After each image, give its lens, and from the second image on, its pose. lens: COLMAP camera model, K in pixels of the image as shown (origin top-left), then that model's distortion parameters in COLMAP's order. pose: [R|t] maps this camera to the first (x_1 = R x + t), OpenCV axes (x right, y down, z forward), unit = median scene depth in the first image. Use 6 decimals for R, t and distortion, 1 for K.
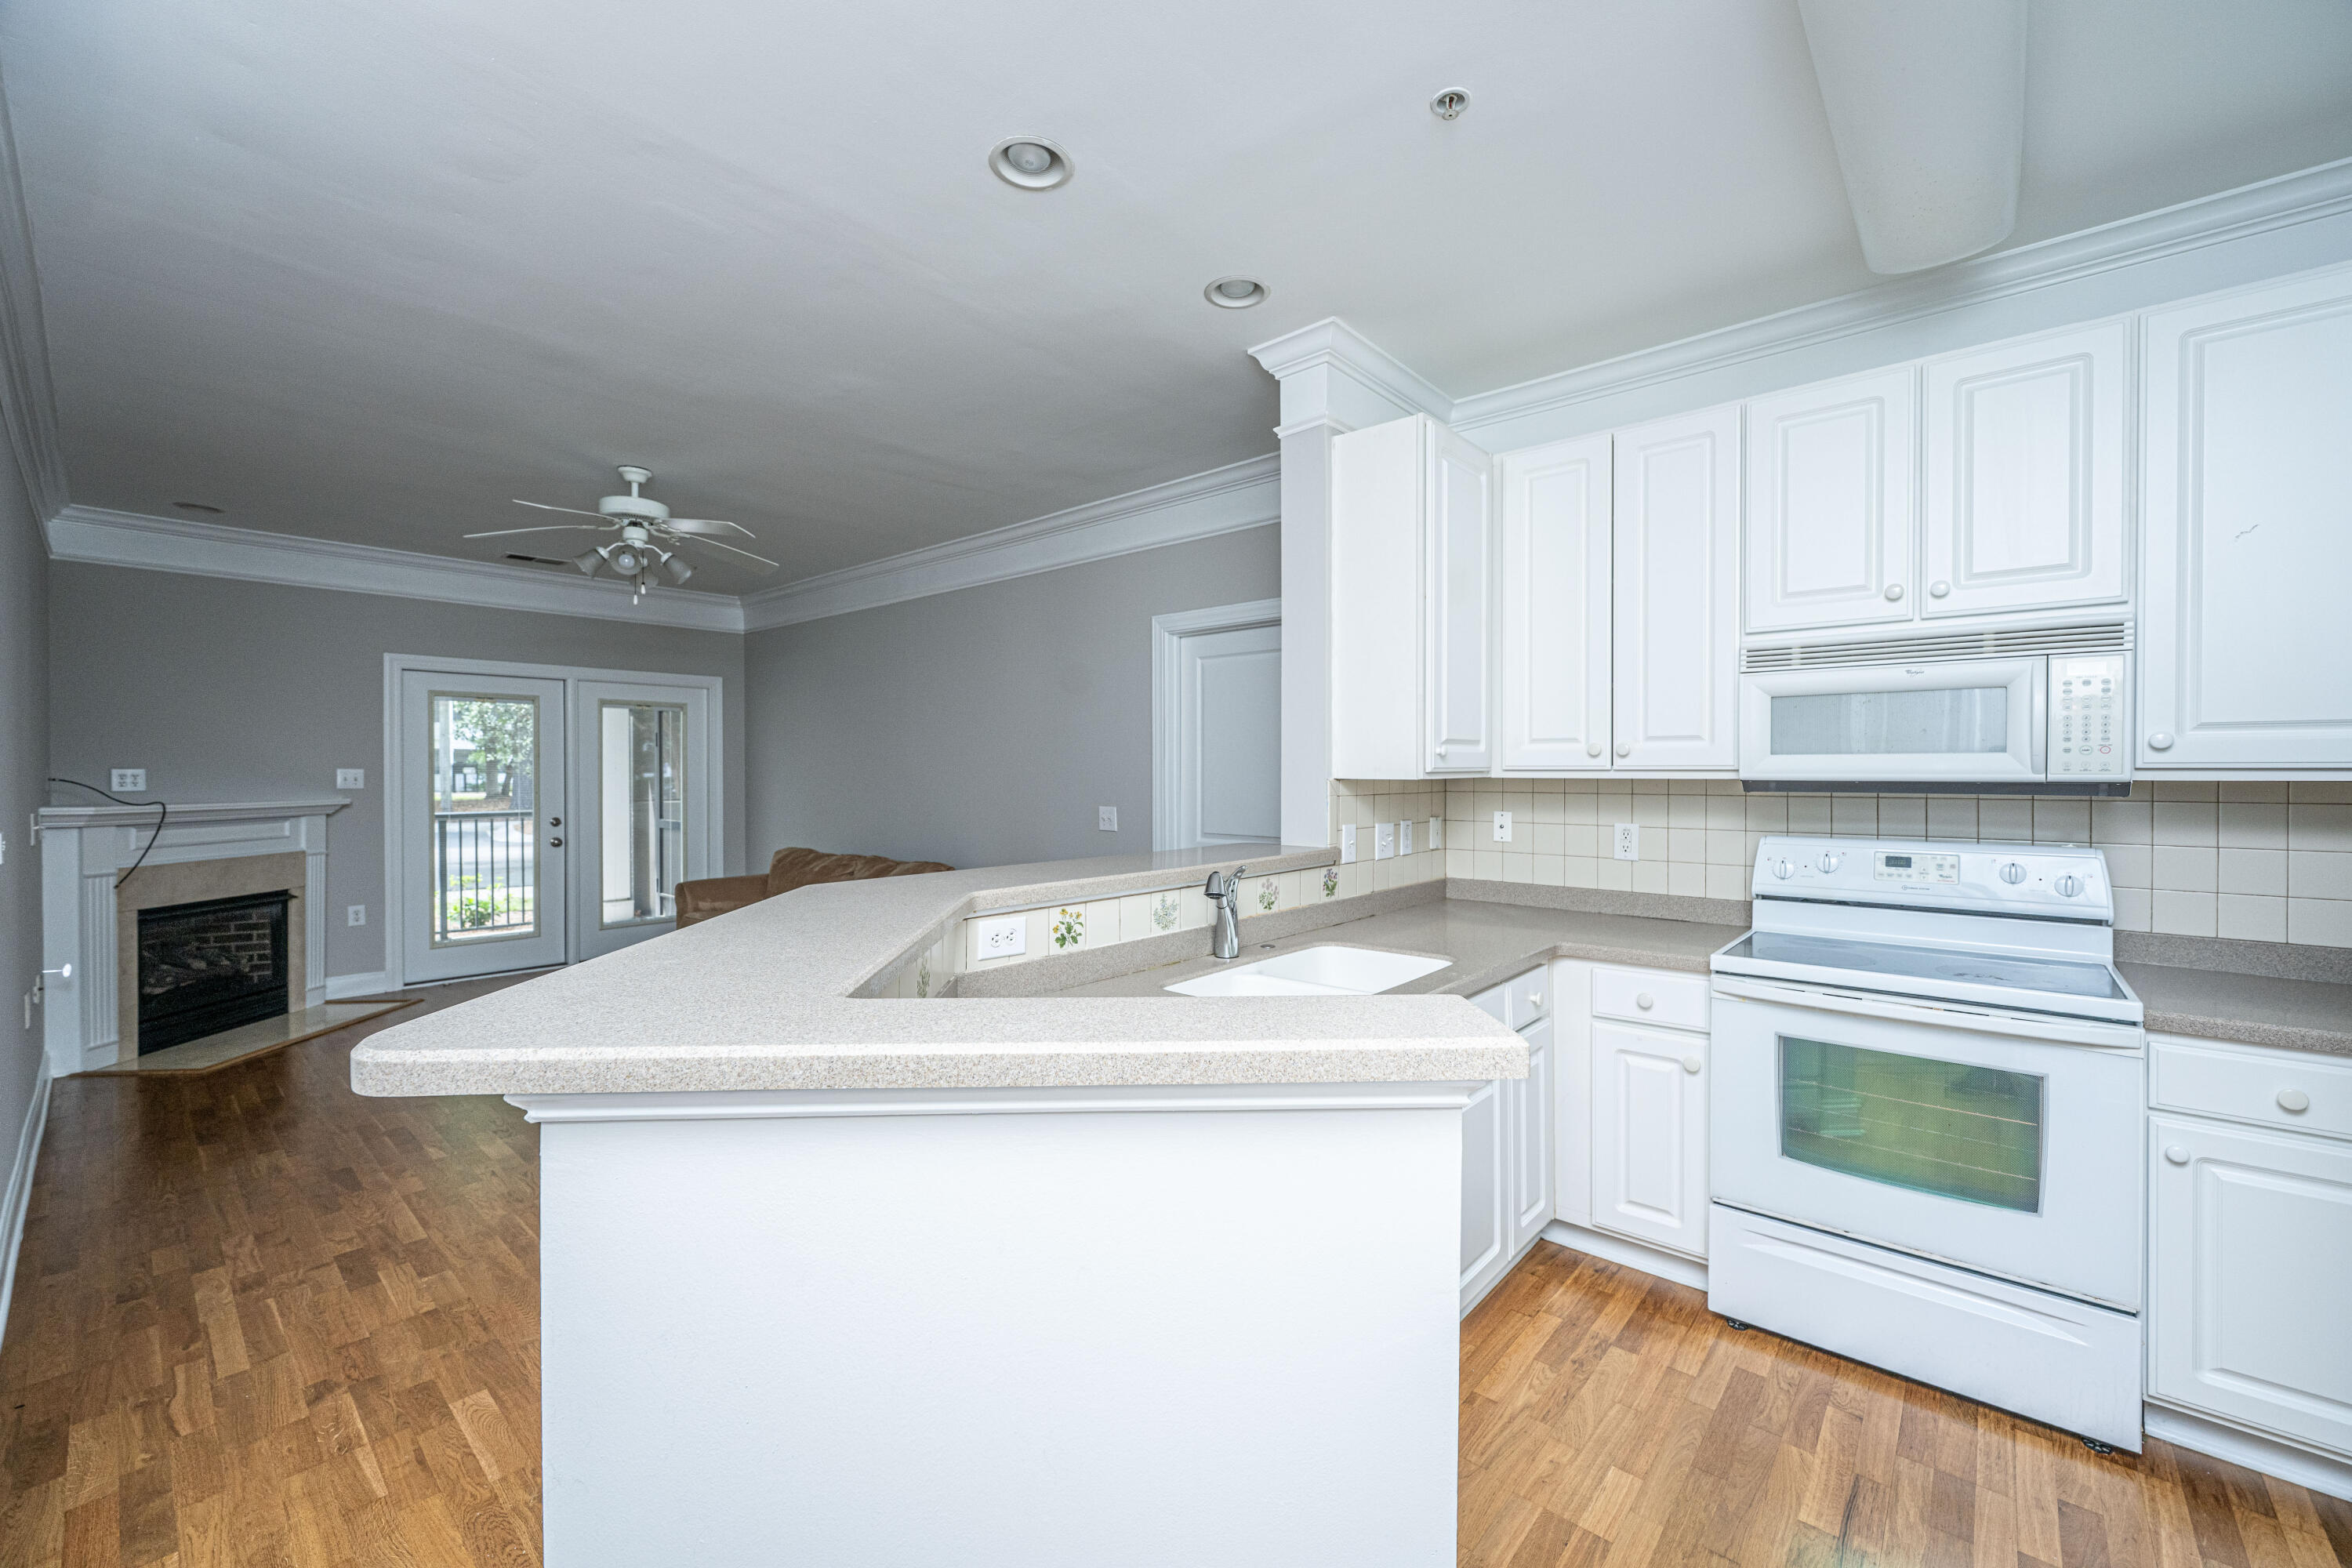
lens RADIAL K [[930.1, 0, 1209.7], [0, 930.1, 781.4], [0, 0, 1]] dist [-0.006966, 0.000139]
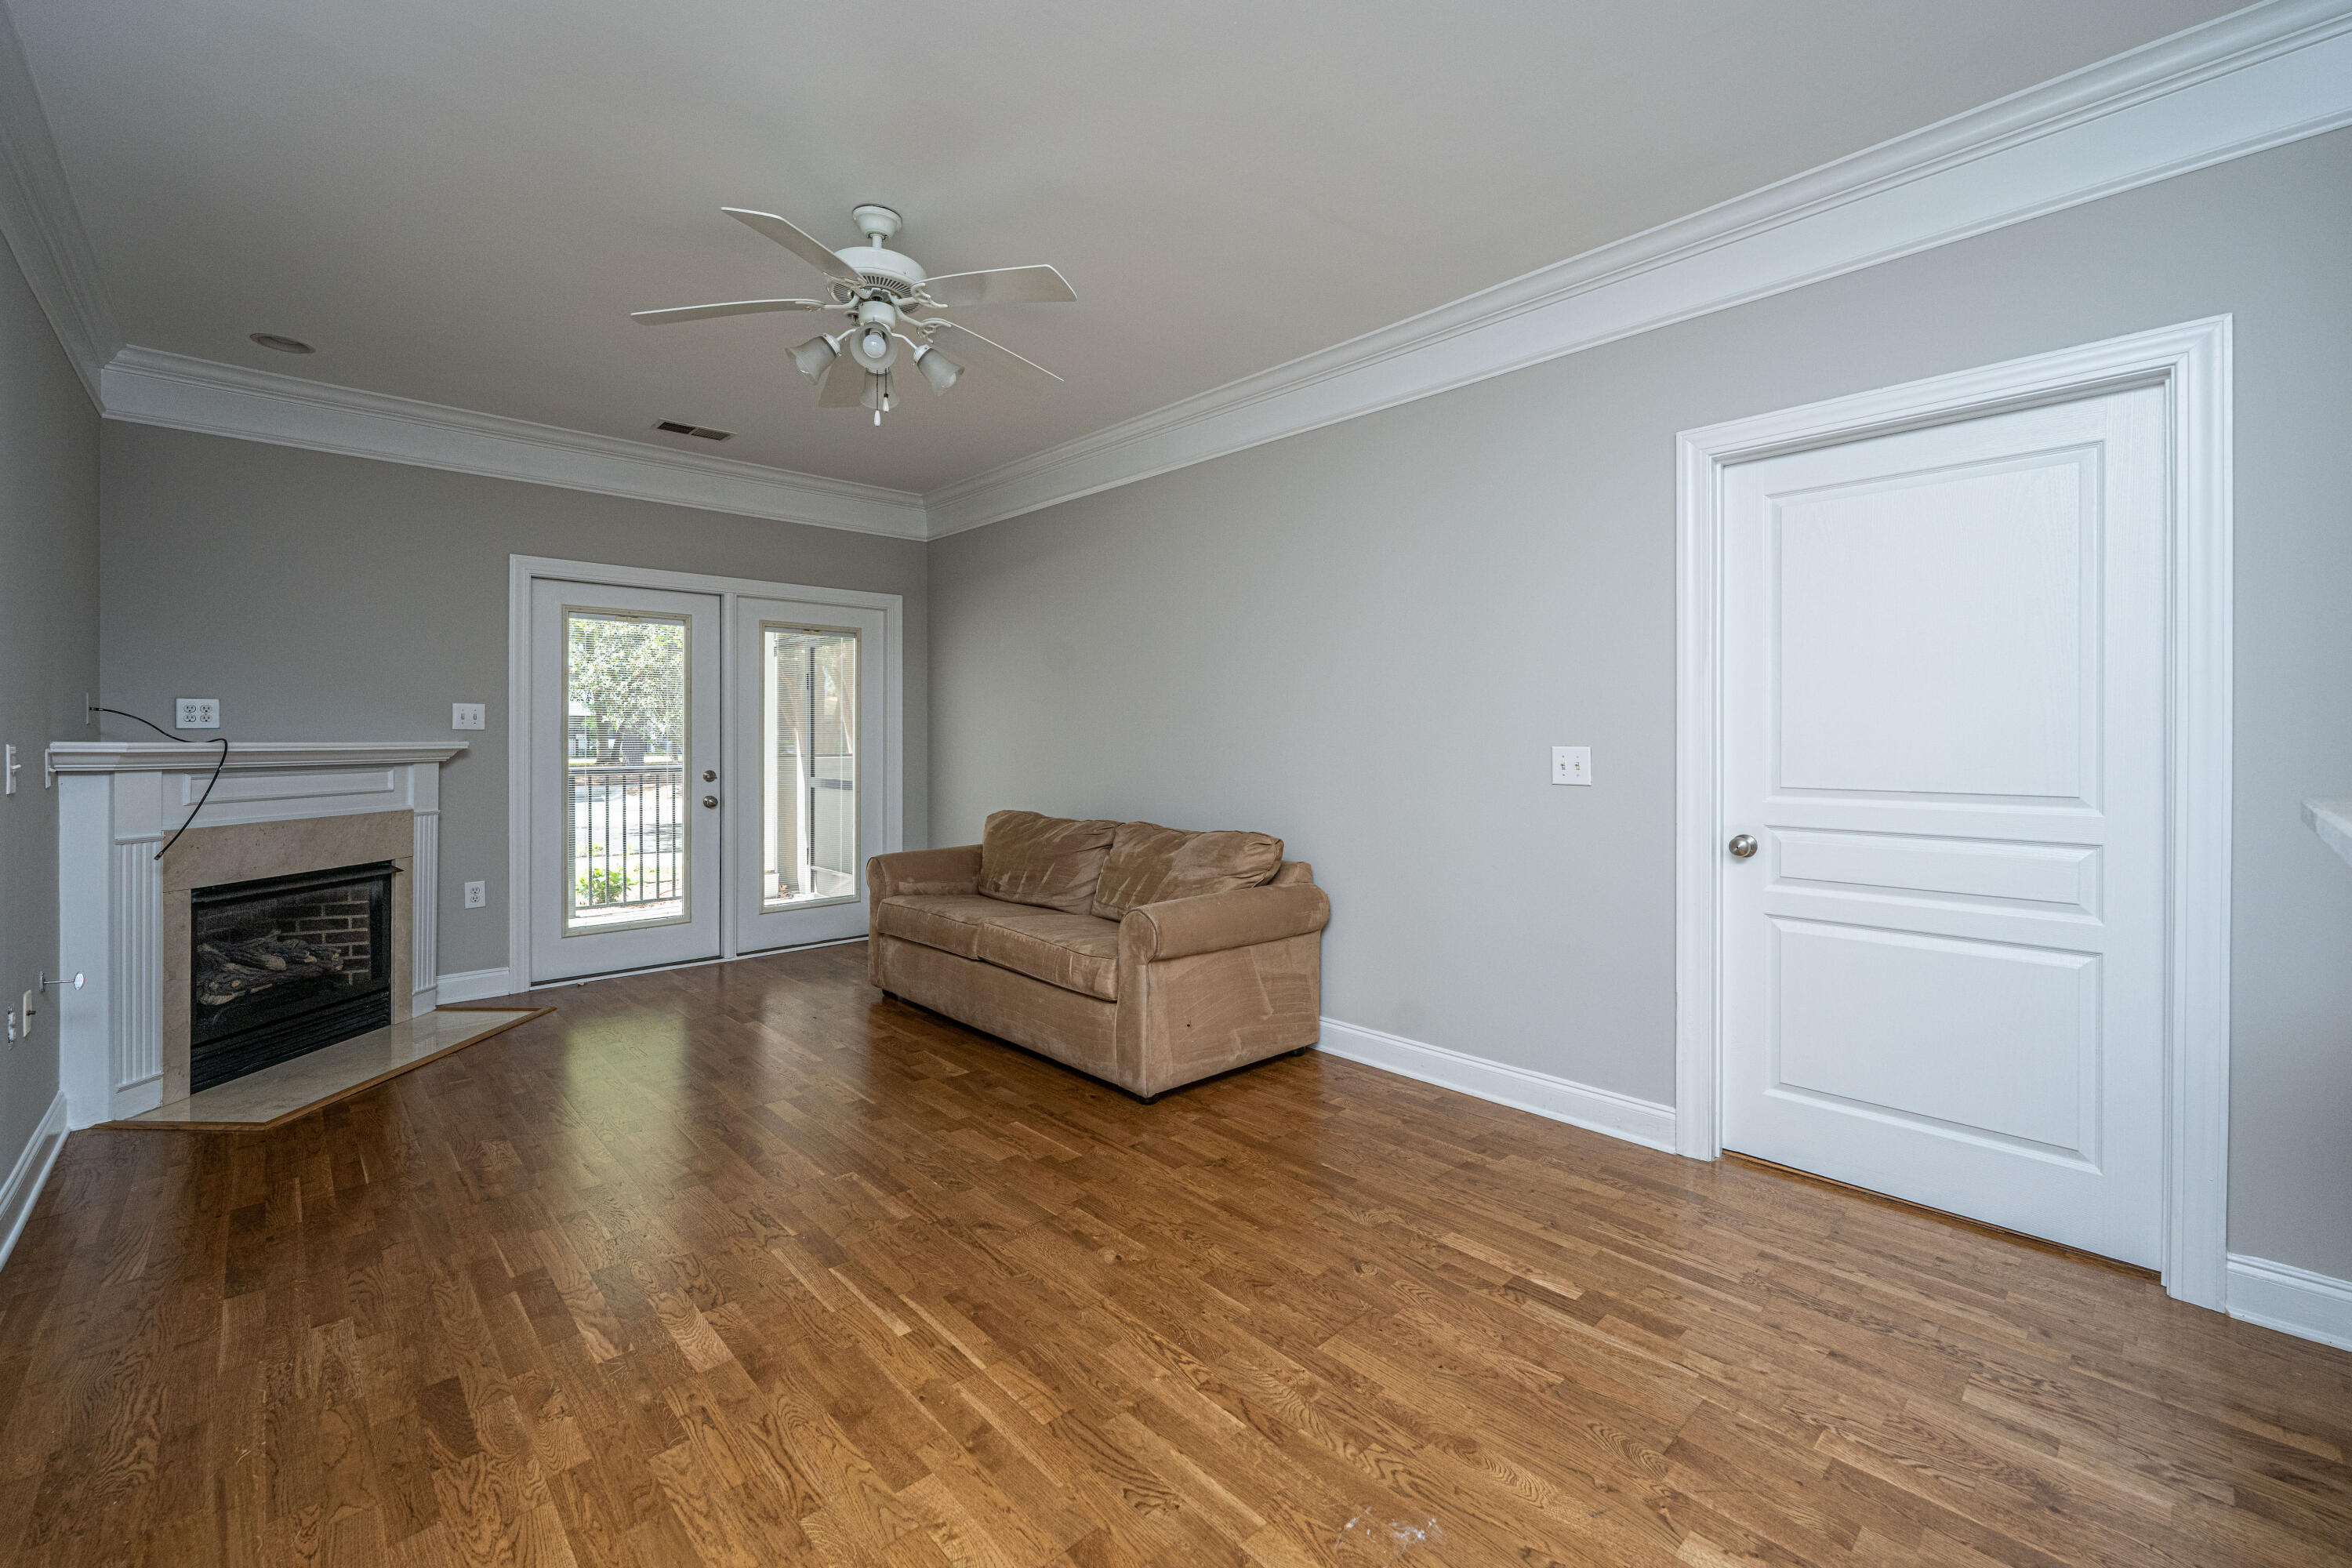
lens RADIAL K [[964.3, 0, 1187.6], [0, 964.3, 739.6], [0, 0, 1]] dist [-0.002163, -0.000216]
pose [[0.993894, -0.001470, -0.110325, -0.456068], [0.000373, 0.999950, -0.009962, 0.045508], [0.110335, 0.009860, 0.993846, 0.498548]]
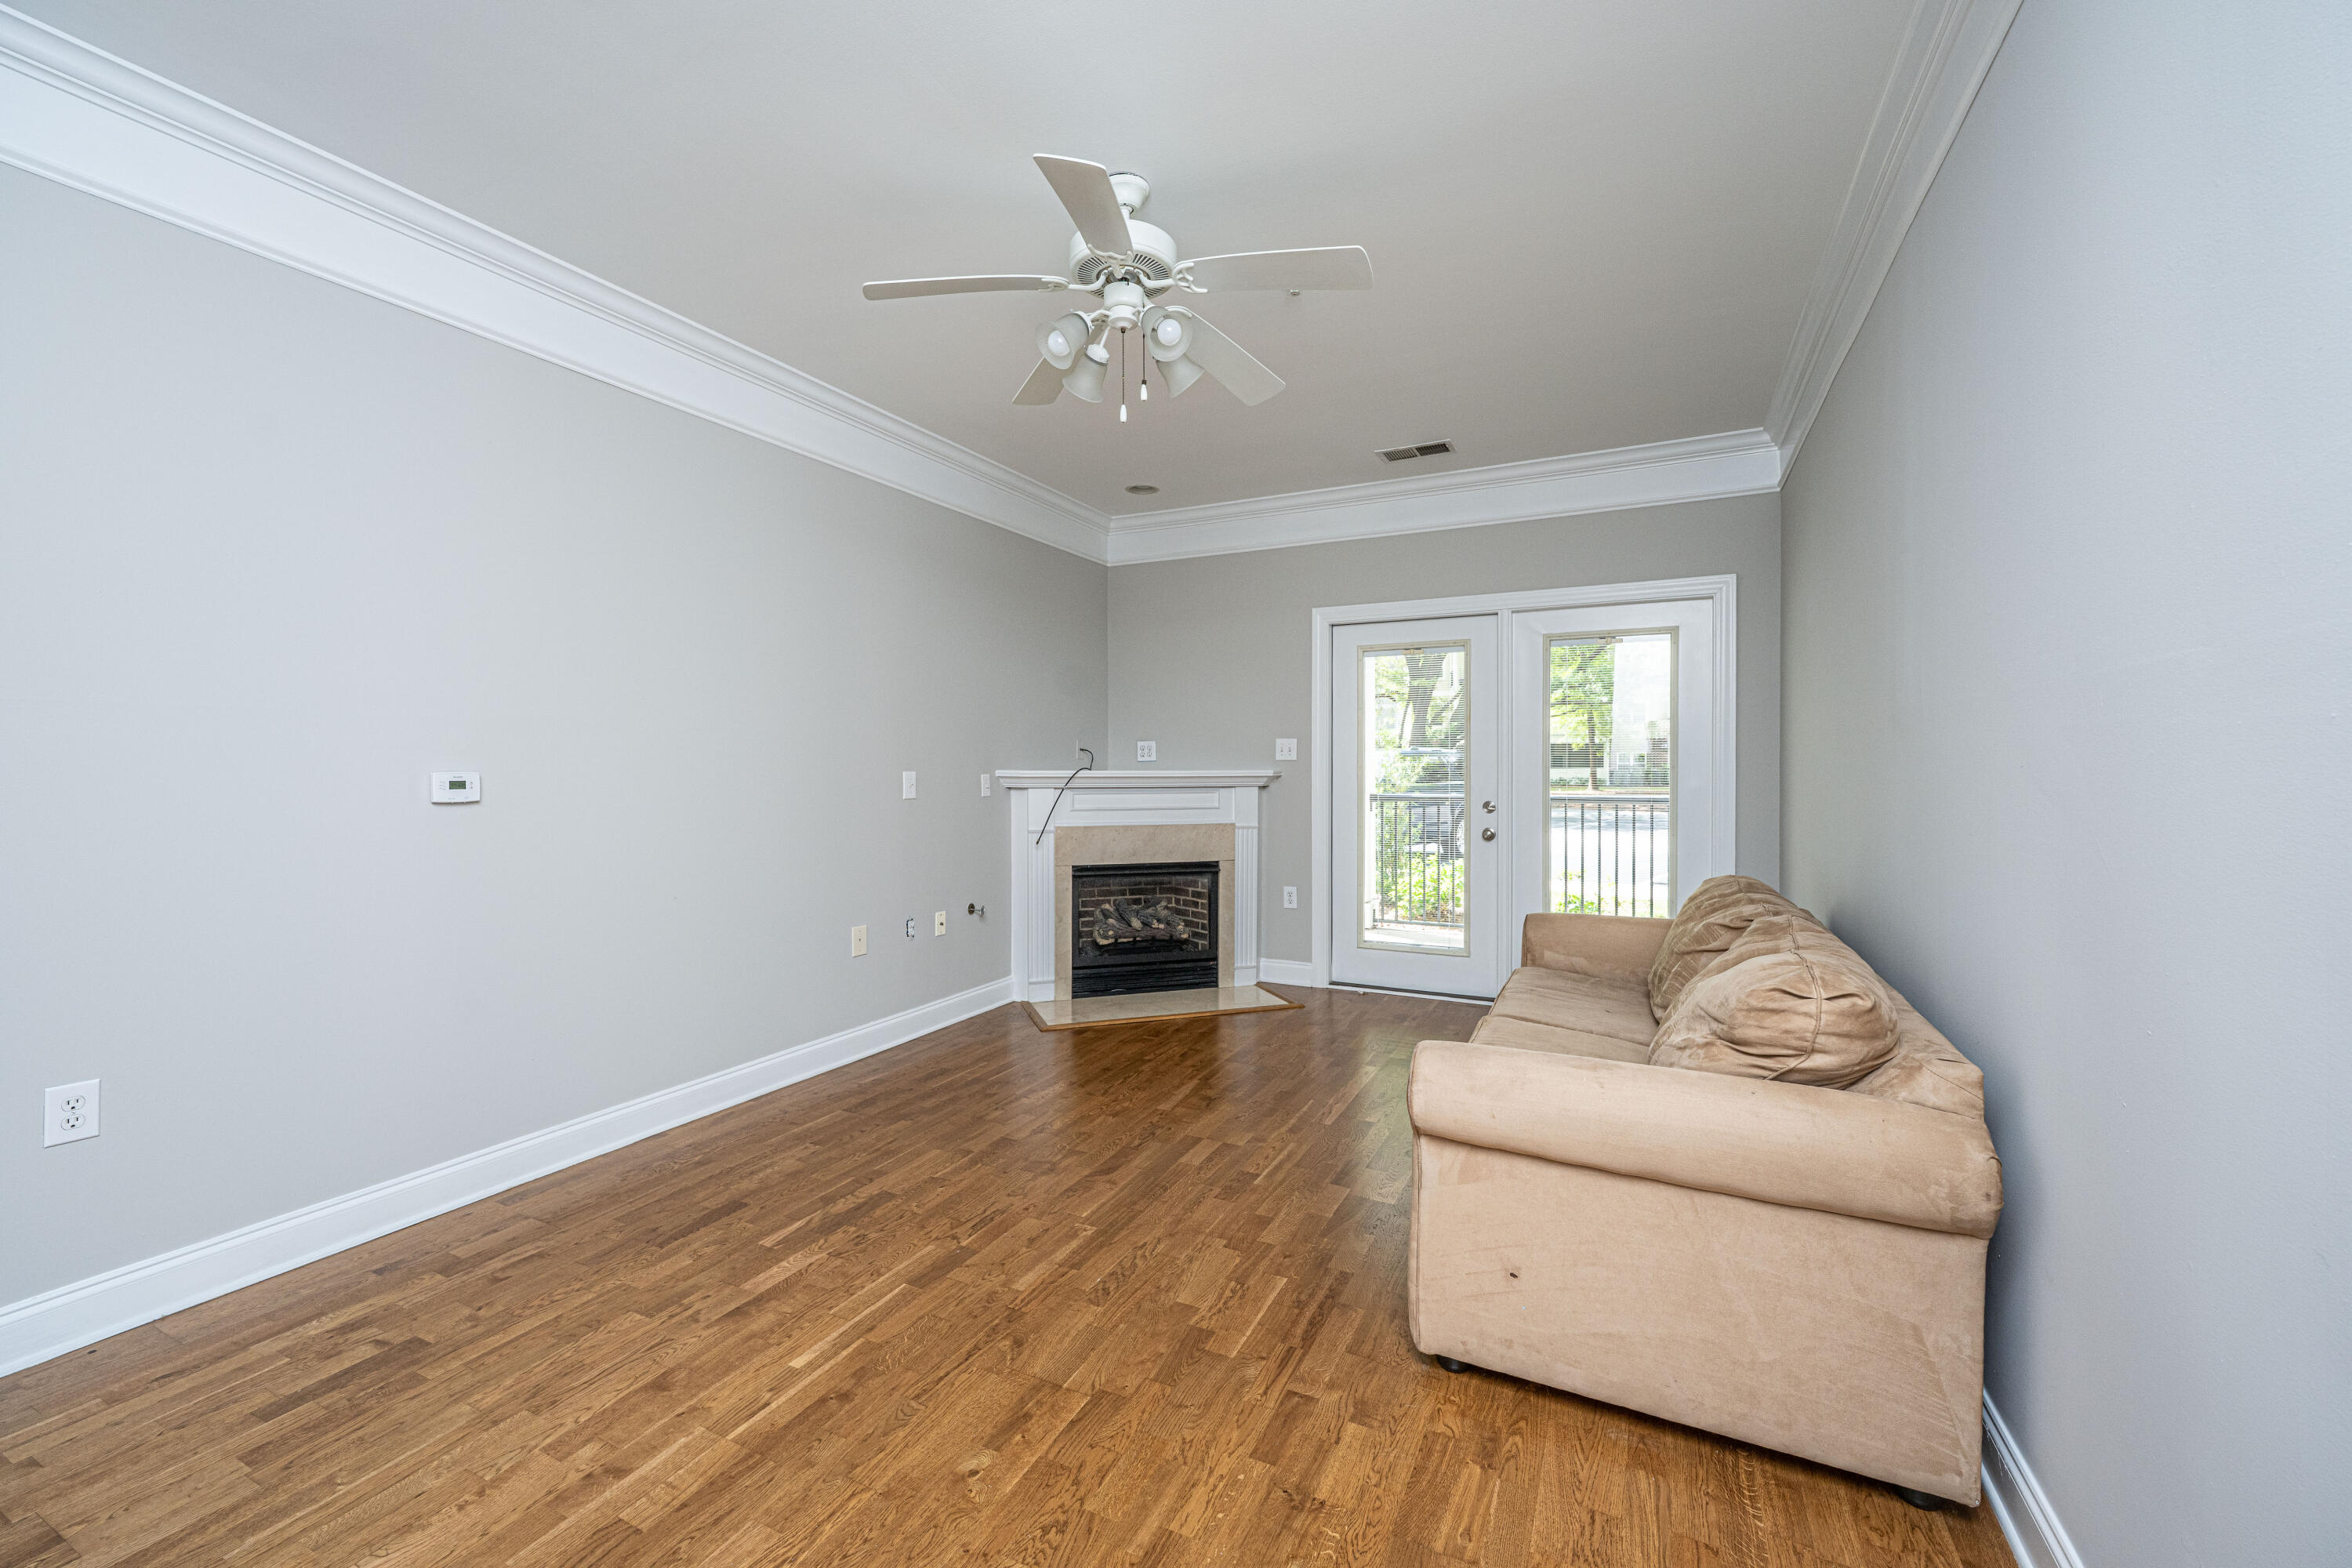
lens RADIAL K [[960.8, 0, 1164.9], [0, 960.8, 782.8], [0, 0, 1]] dist [-0.001210, 0.000058]
pose [[0.232425, 0.014993, -0.972499, -0.037071], [-0.009586, 0.999868, 0.013124, 0.035761], [0.972567, 0.006271, 0.232538, 1.216657]]
